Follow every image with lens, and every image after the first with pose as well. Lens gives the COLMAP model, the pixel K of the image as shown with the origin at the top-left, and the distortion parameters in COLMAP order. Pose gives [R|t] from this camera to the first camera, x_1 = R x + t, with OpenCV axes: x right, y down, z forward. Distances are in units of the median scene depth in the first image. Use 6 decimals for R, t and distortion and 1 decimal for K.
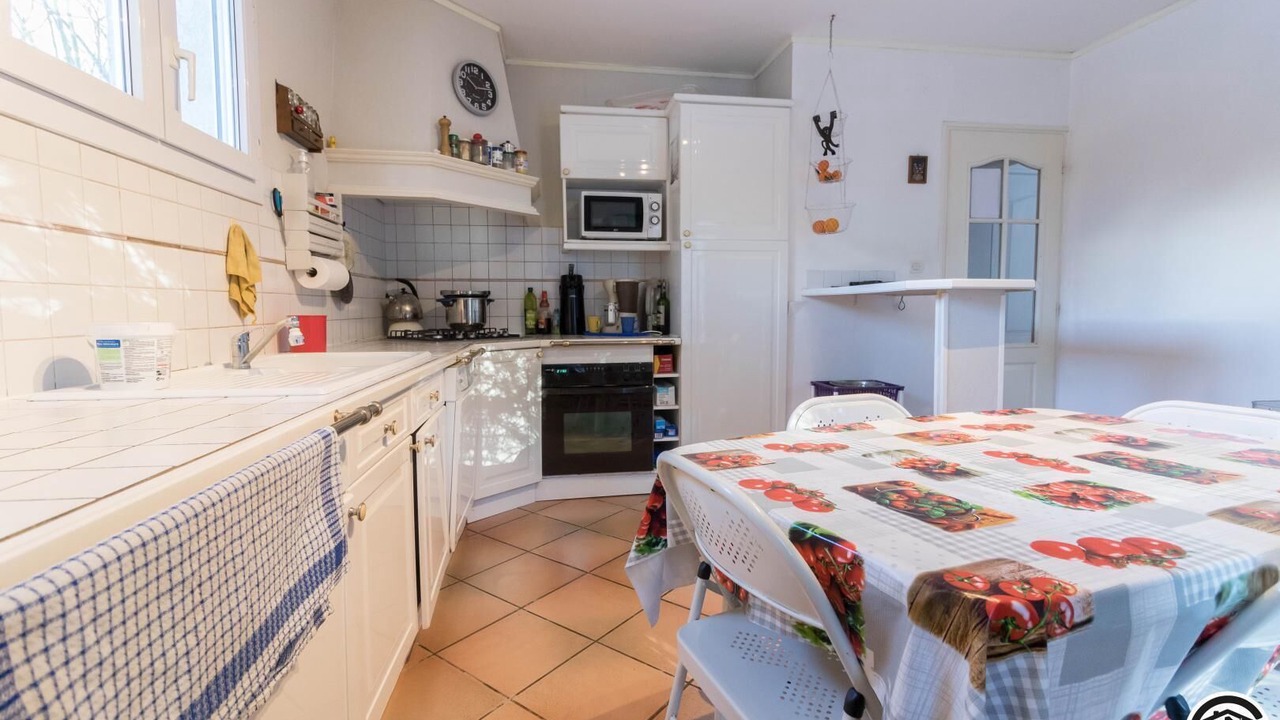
lens RADIAL K [[591.9, 0, 637.4], [0, 591.9, 355.0], [0, 0, 1]] dist [0.000446, 0.001257]
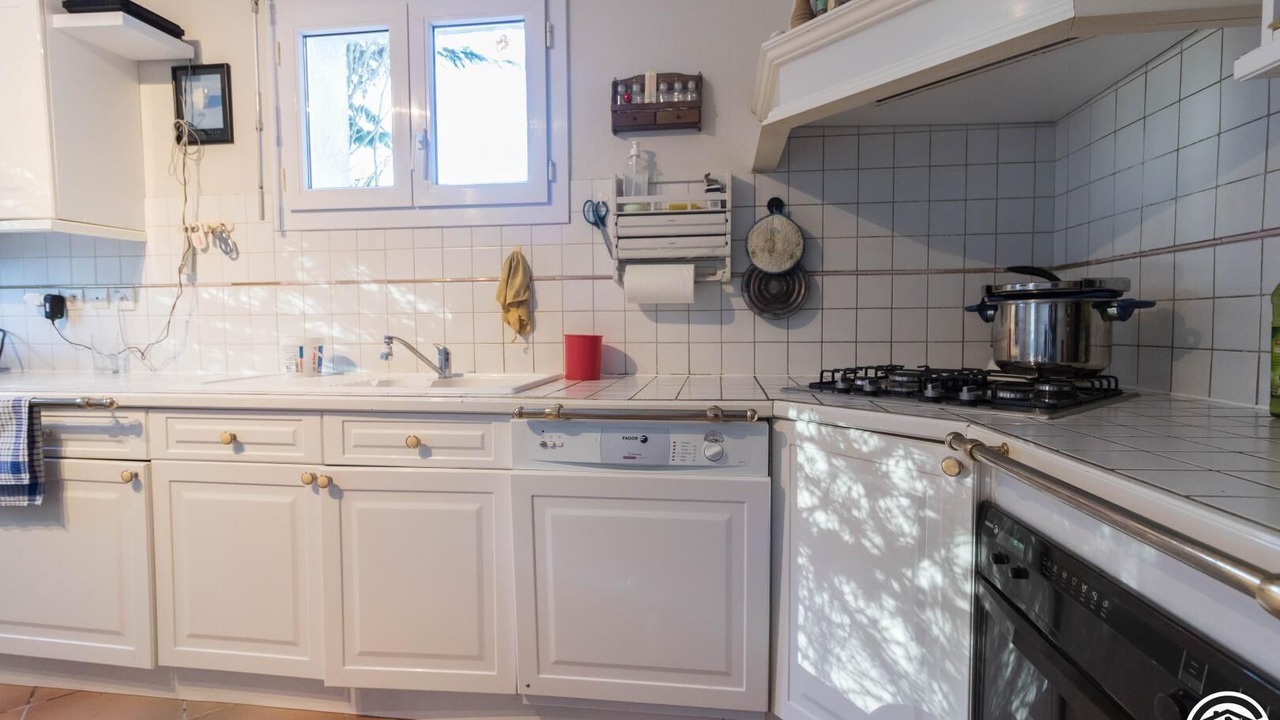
lens RADIAL K [[591.9, 0, 637.4], [0, 591.9, 355.0], [0, 0, 1]] dist [0.000446, 0.001257]
pose [[-0.268648, 0.051501, -0.961861, 0.199536], [-0.070436, 0.994846, 0.072940, -0.076023], [0.960660, 0.087345, -0.263636, 0.928998]]
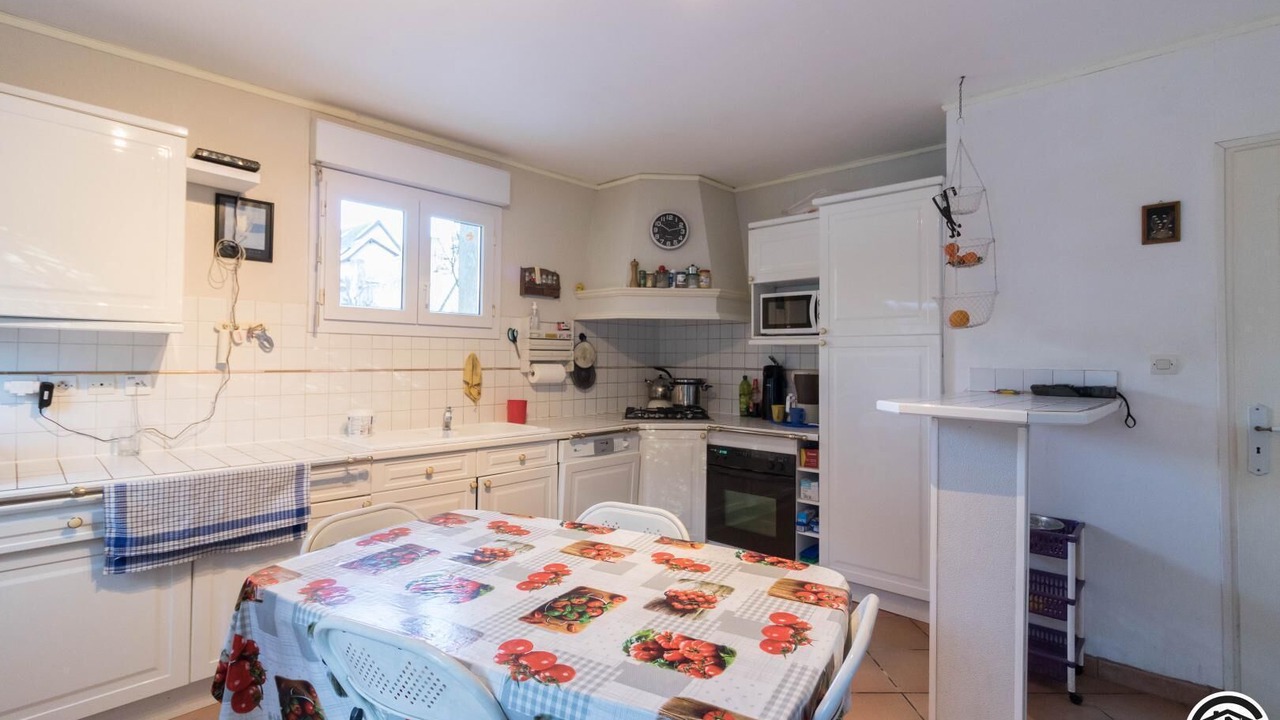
lens RADIAL K [[591.9, 0, 637.4], [0, 591.9, 355.0], [0, 0, 1]] dist [0.000446, 0.001257]
pose [[0.623414, 0.002939, -0.781886, 0.703465], [-0.071919, 0.995969, -0.053598, -0.091999], [0.778577, 0.089646, 0.621113, 0.136376]]
